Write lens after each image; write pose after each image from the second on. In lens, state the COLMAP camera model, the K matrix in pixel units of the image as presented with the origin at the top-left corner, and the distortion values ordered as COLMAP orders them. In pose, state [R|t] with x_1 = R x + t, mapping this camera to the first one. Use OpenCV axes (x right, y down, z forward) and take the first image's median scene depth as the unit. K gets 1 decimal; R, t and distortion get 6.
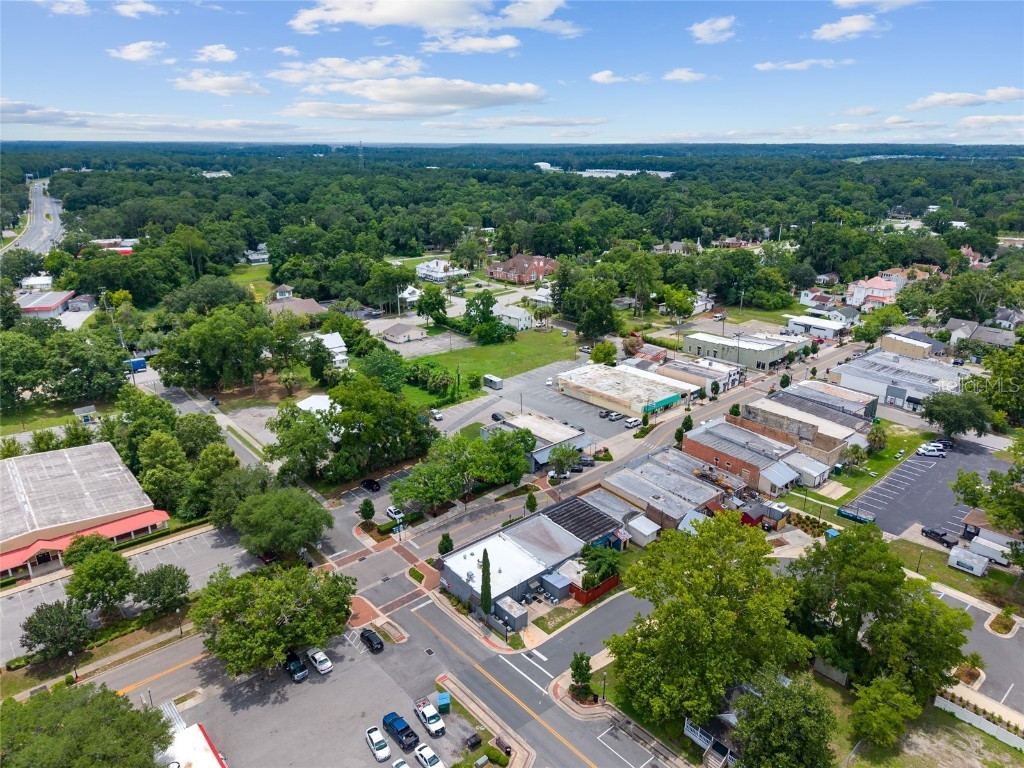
lens RADIAL K [[681.7, 0, 504.7], [0, 681.7, 386.6], [0, 0, 1]] dist [0.031978, -0.032203]
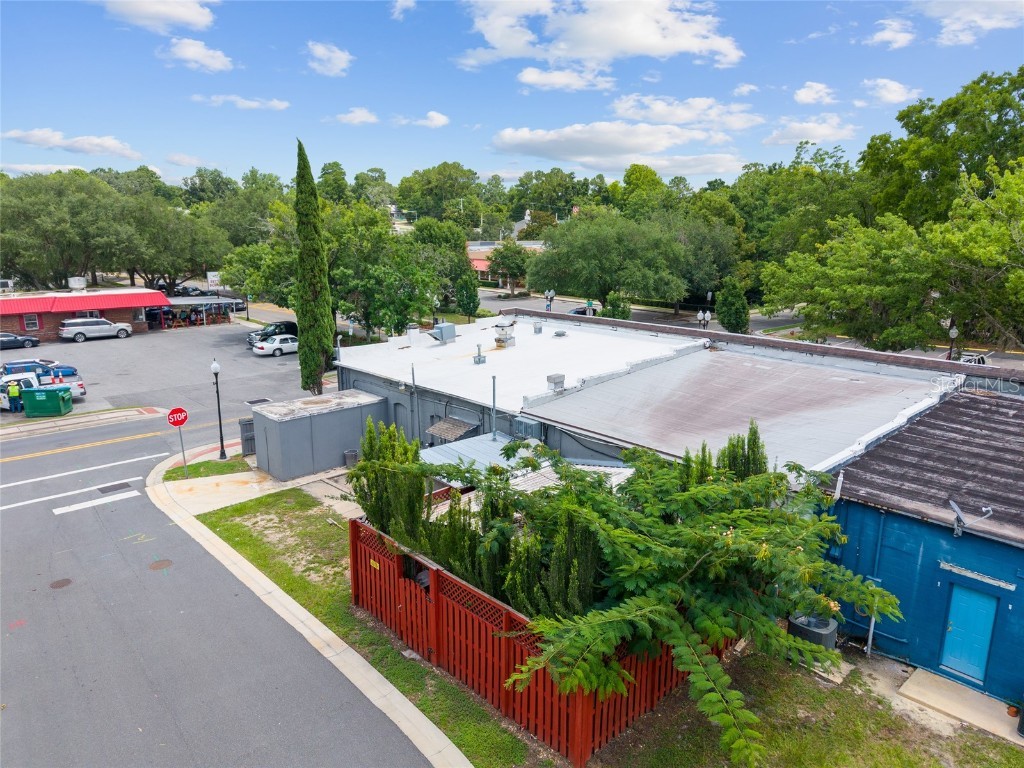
lens RADIAL K [[681.7, 0, 504.7], [0, 681.7, 386.6], [0, 0, 1]] dist [0.031978, -0.032203]
pose [[0.036486, 0.231079, -0.972251, 0.279256], [-0.338657, 0.918190, 0.205521, 0.230722], [0.940202, 0.321761, 0.111758, 1.030841]]
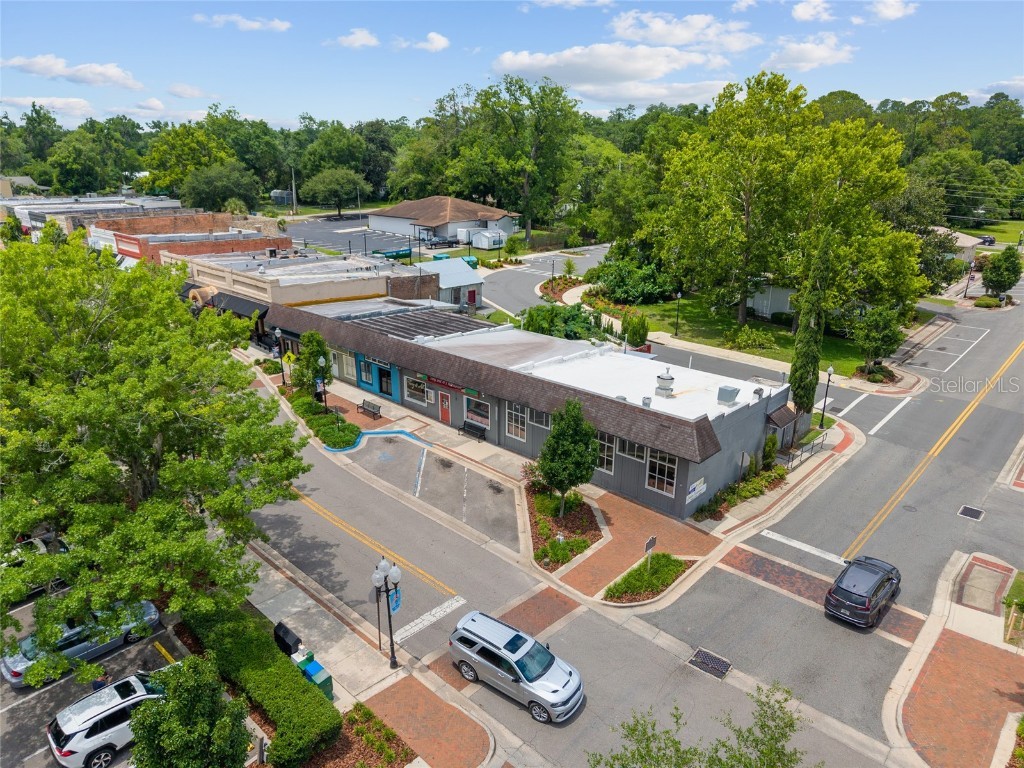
lens RADIAL K [[681.7, 0, 504.7], [0, 681.7, 386.6], [0, 0, 1]] dist [0.031978, -0.032203]
pose [[-0.104430, -0.320763, 0.941385, -0.381016], [0.329380, 0.881985, 0.337062, 0.119357], [-0.938404, 0.345273, 0.013547, 1.136713]]
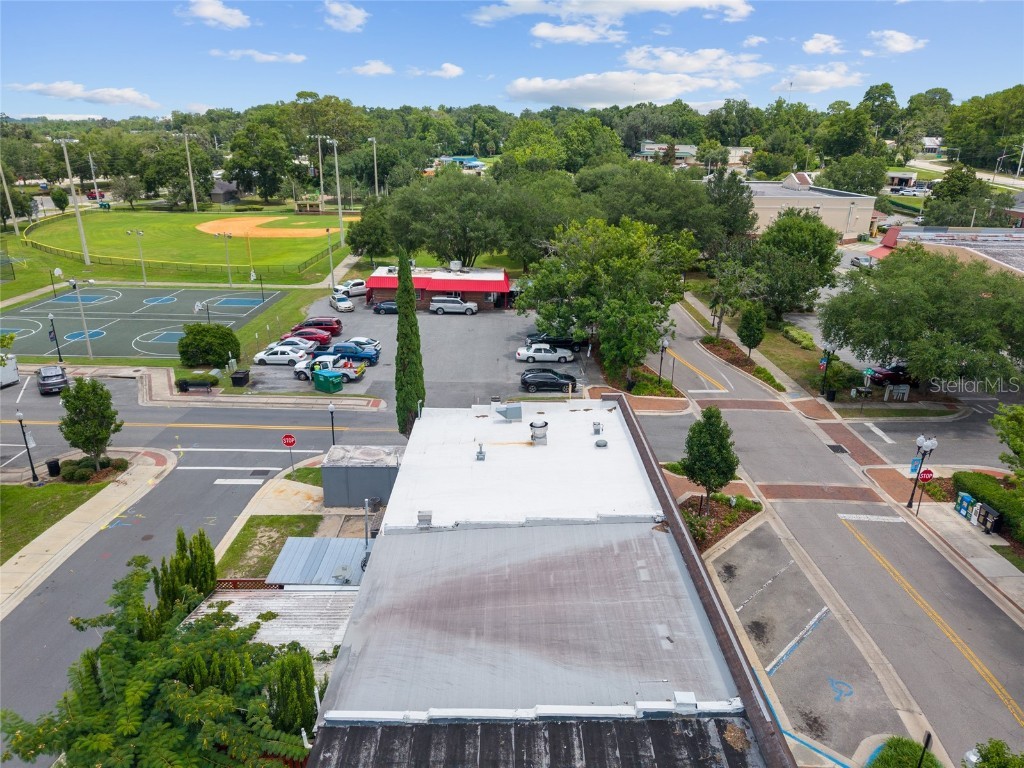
lens RADIAL K [[681.7, 0, 504.7], [0, 681.7, 386.6], [0, 0, 1]] dist [0.031978, -0.032203]
pose [[-0.656543, 0.254923, -0.709906, 0.209818], [-0.263604, 0.804271, 0.532598, 0.077986], [0.706728, 0.536807, -0.460840, 1.191132]]
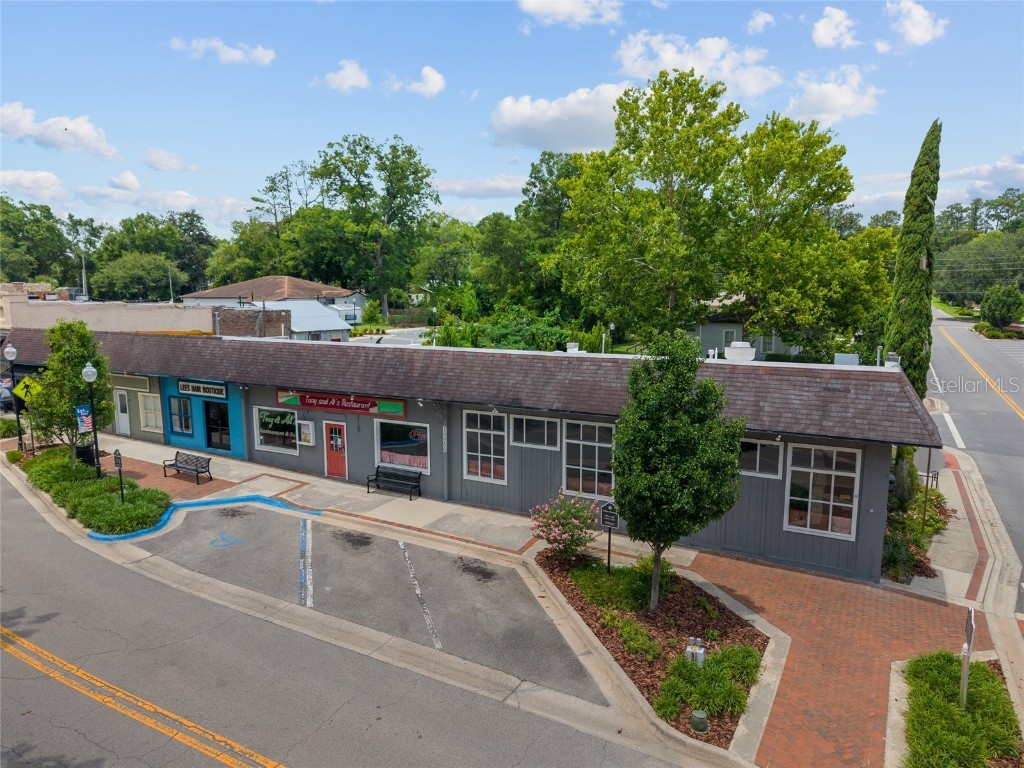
lens RADIAL K [[686.6, 0, 507.8], [0, 686.6, 388.6], [0, 0, 1]] dist [0.007303, -0.004243]
pose [[-0.349296, -0.134978, 0.927239, -0.216192], [0.316345, 0.914481, 0.252290, 0.203029], [-0.881997, 0.381451, -0.276725, 1.188359]]
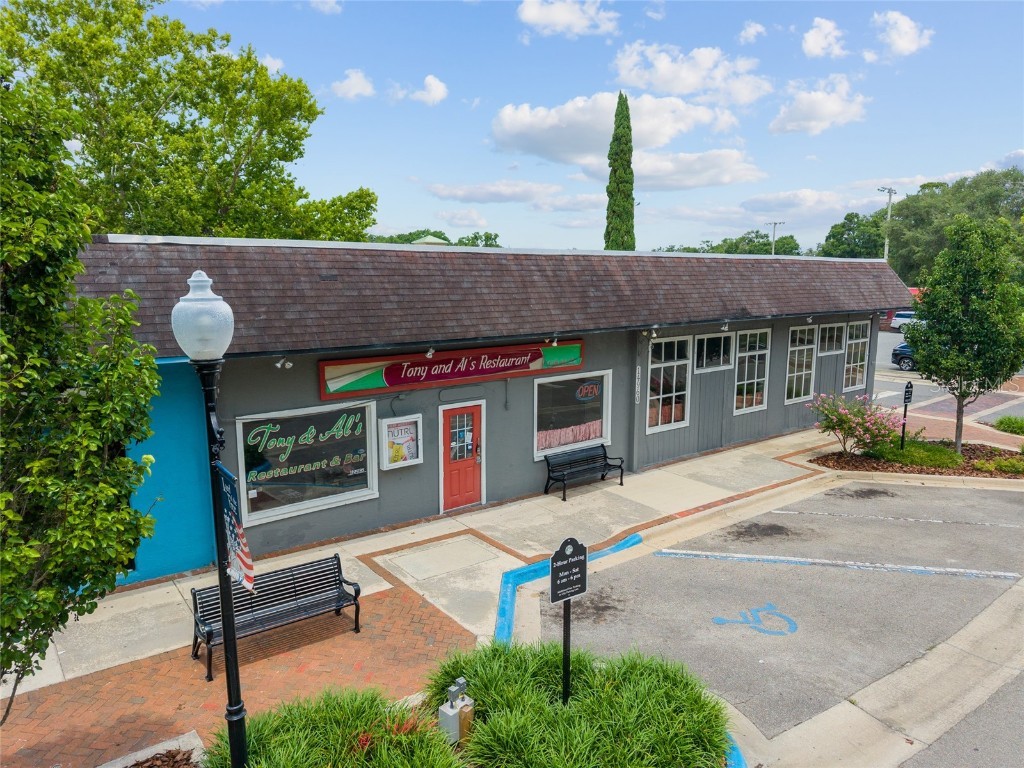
lens RADIAL K [[681.7, 0, 504.7], [0, 681.7, 386.6], [0, 0, 1]] dist [0.031978, -0.032203]
pose [[-0.999108, 0.000047, 0.042239, 0.013337], [0.020060, 0.880562, 0.473506, 0.193281], [-0.037172, 0.473931, -0.879777, 1.288322]]
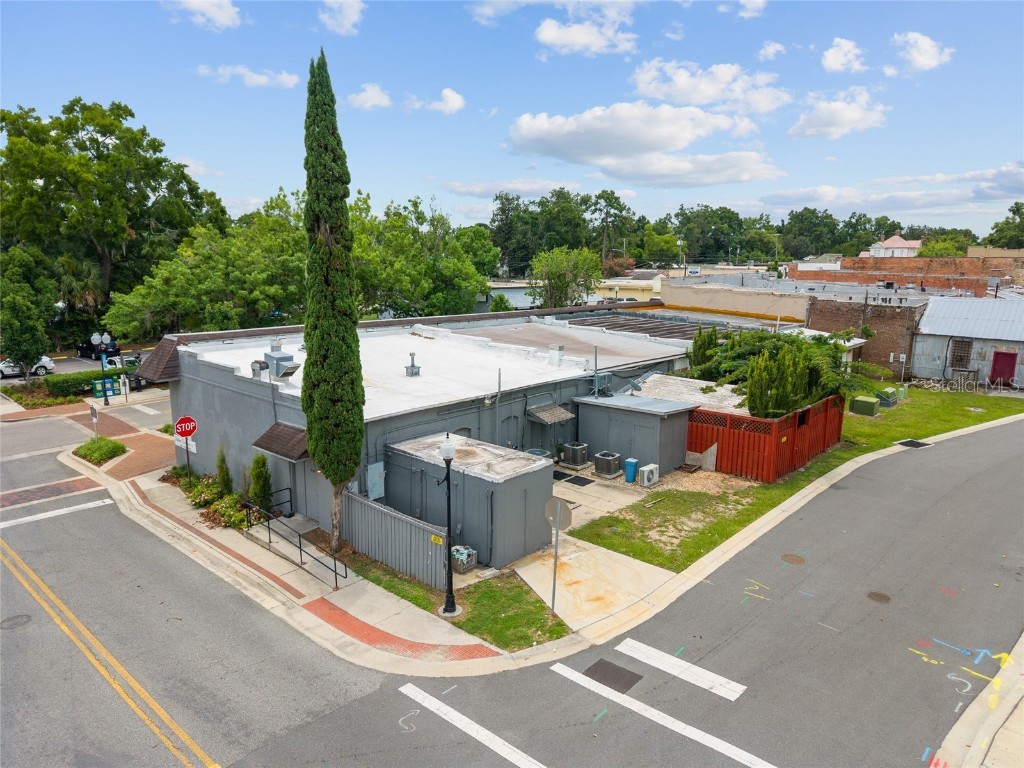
lens RADIAL K [[681.7, 0, 504.7], [0, 681.7, 386.6], [0, 0, 1]] dist [0.031978, -0.032203]
pose [[0.993073, -0.013767, 0.116686, -0.002907], [0.032054, 0.987186, -0.156324, 0.331102], [-0.113038, 0.158981, 0.980789, 0.793854]]
